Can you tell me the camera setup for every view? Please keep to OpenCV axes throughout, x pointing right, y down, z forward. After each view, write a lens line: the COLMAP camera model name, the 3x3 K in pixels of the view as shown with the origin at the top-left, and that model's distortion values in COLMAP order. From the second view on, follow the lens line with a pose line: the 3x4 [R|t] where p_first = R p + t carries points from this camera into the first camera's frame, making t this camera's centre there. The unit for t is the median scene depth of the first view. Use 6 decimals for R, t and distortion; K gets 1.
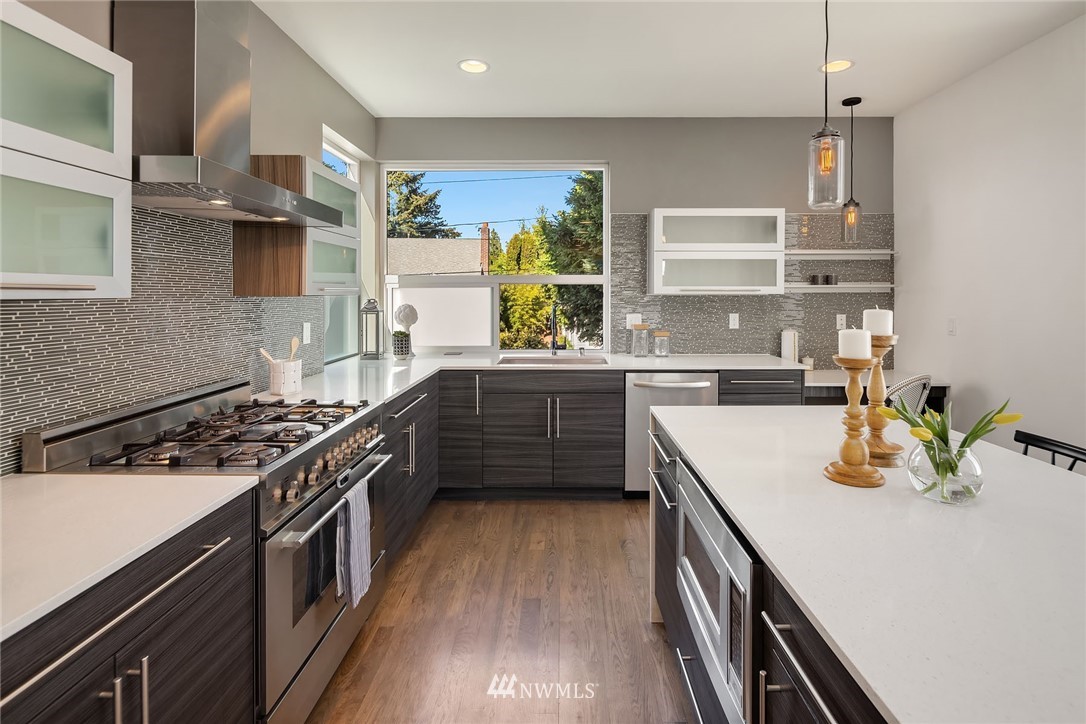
lens RADIAL K [[548.0, 0, 566.9], [0, 548.0, 289.1], [0, 0, 1]] dist [0.007383, -0.000125]
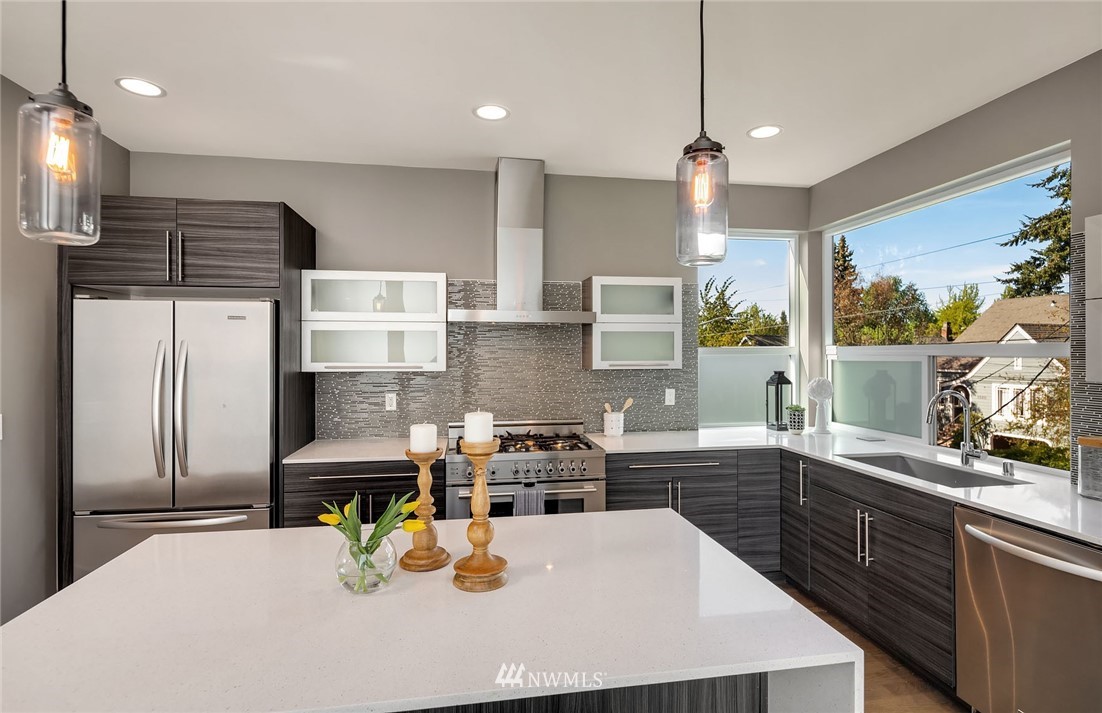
lens RADIAL K [[550.3, 0, 548.0], [0, 550.3, 350.9], [0, 0, 1]] dist [-0.001016, 0.000084]
pose [[0.160897, -0.001461, -0.986970, 0.602237], [0.009530, 0.999955, 0.000073, -0.025658], [0.986925, -0.009417, 0.160903, 0.397320]]
